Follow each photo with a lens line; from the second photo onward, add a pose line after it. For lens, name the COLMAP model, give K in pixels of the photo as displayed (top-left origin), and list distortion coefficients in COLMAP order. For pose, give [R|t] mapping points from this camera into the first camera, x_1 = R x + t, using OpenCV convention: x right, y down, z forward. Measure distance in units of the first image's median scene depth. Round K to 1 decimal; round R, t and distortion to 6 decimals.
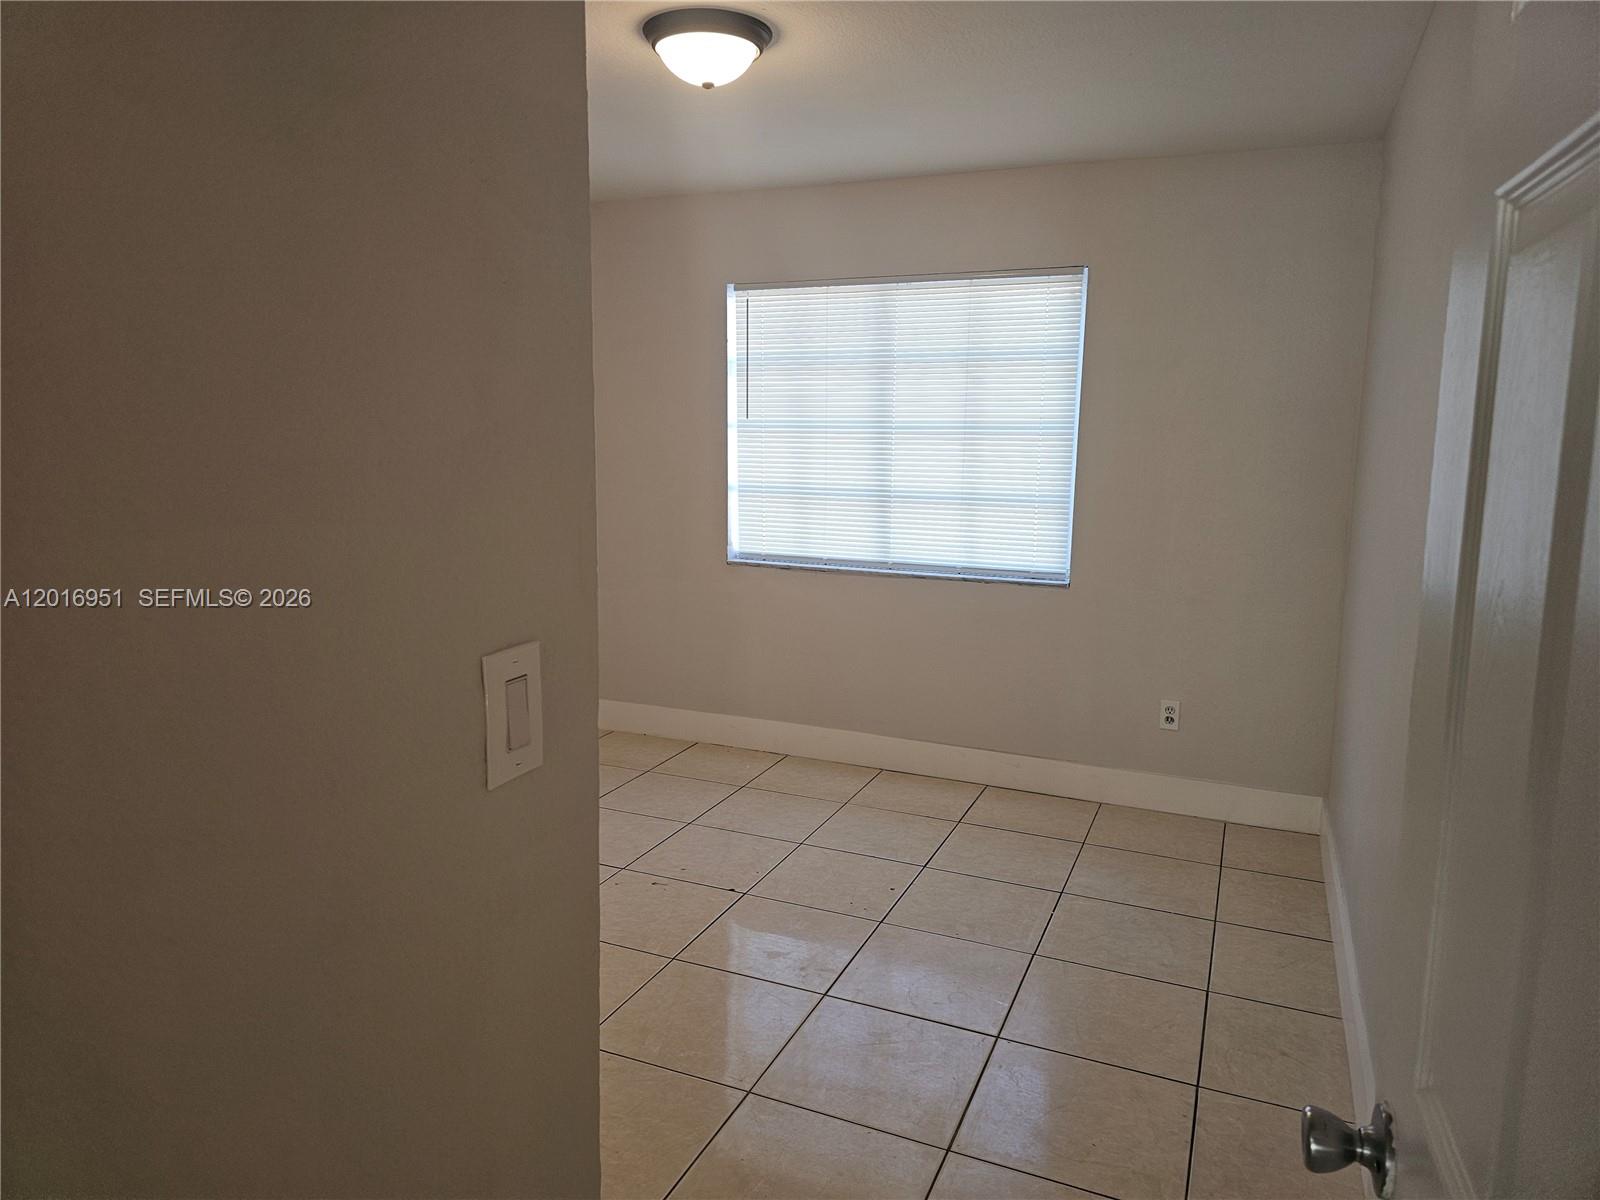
lens RADIAL K [[1065.6, 0, 800.0], [0, 1065.6, 600.0], [0, 0, 1]] dist [0.011626, 0.000510]
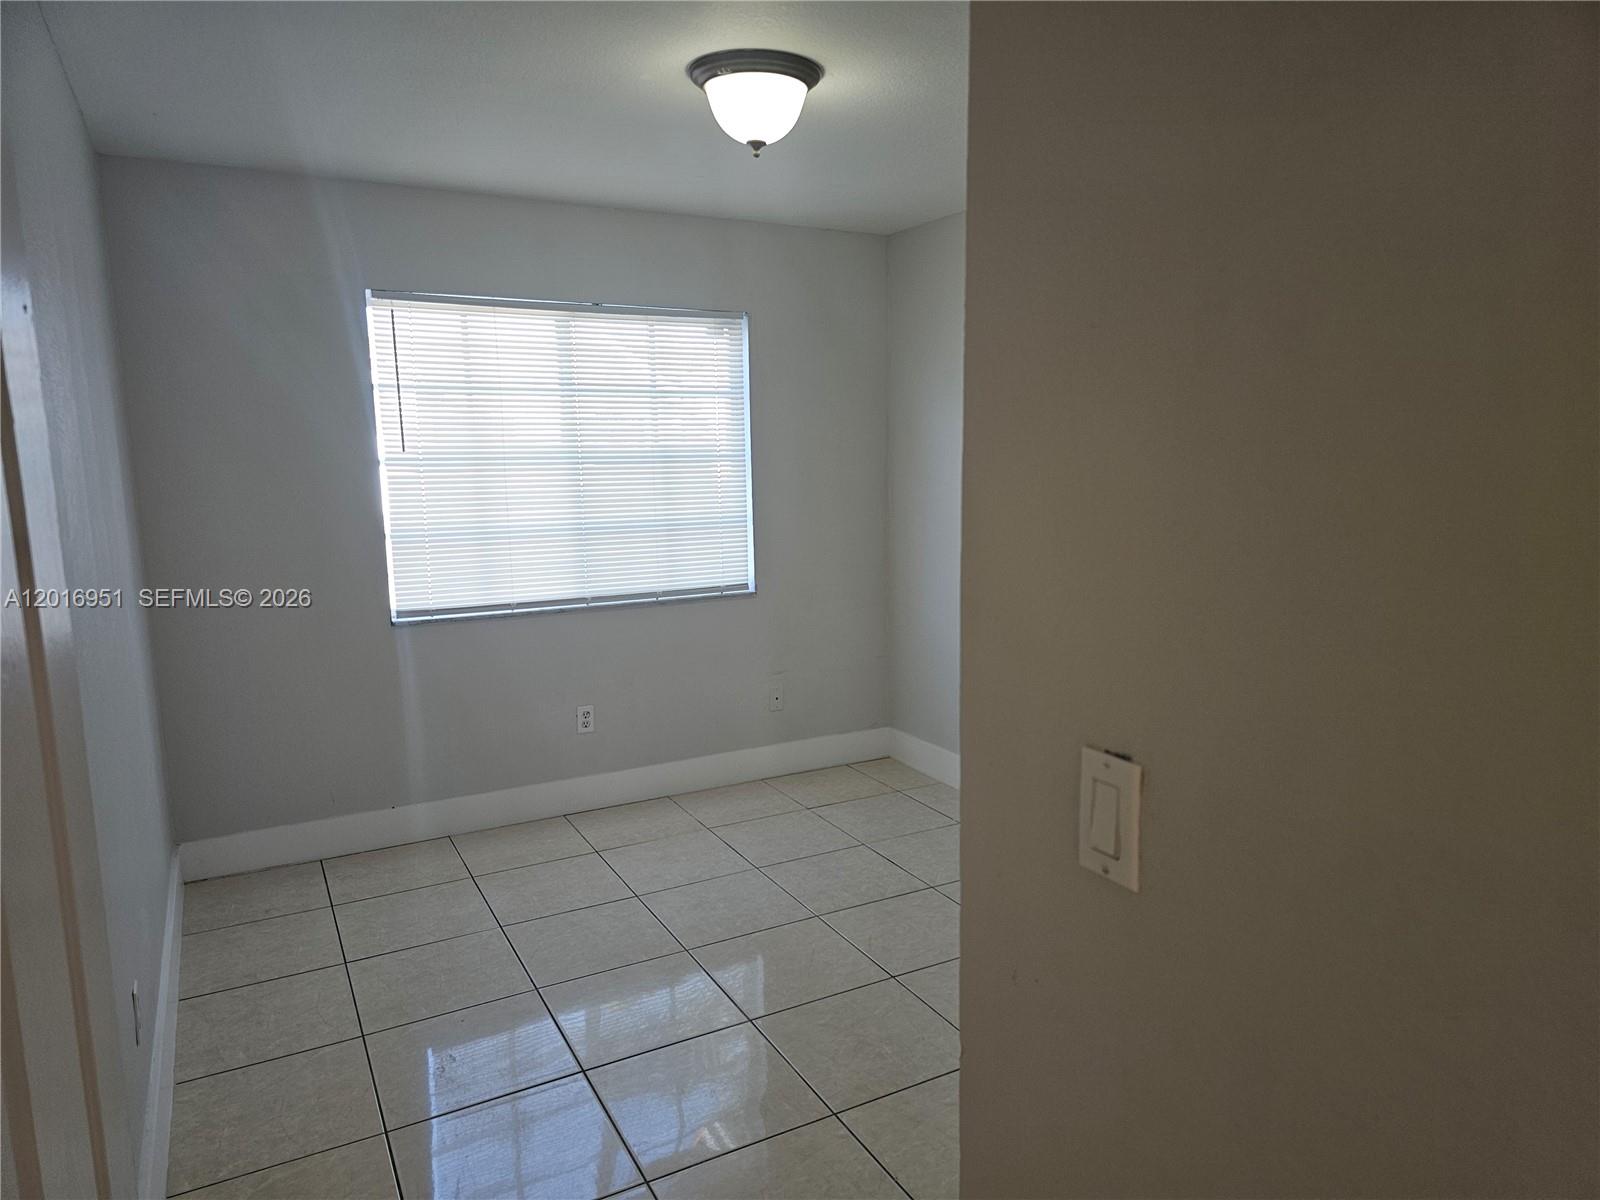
lens RADIAL K [[1068.8, 0, 795.2], [0, 1068.8, 645.1], [0, 0, 1]] dist [0.008961, 0.000468]
pose [[0.577530, -0.160506, 0.800436, -0.618157], [0.148469, 0.984781, 0.090348, -0.053767], [-0.802756, 0.066661, 0.592570, 0.278224]]
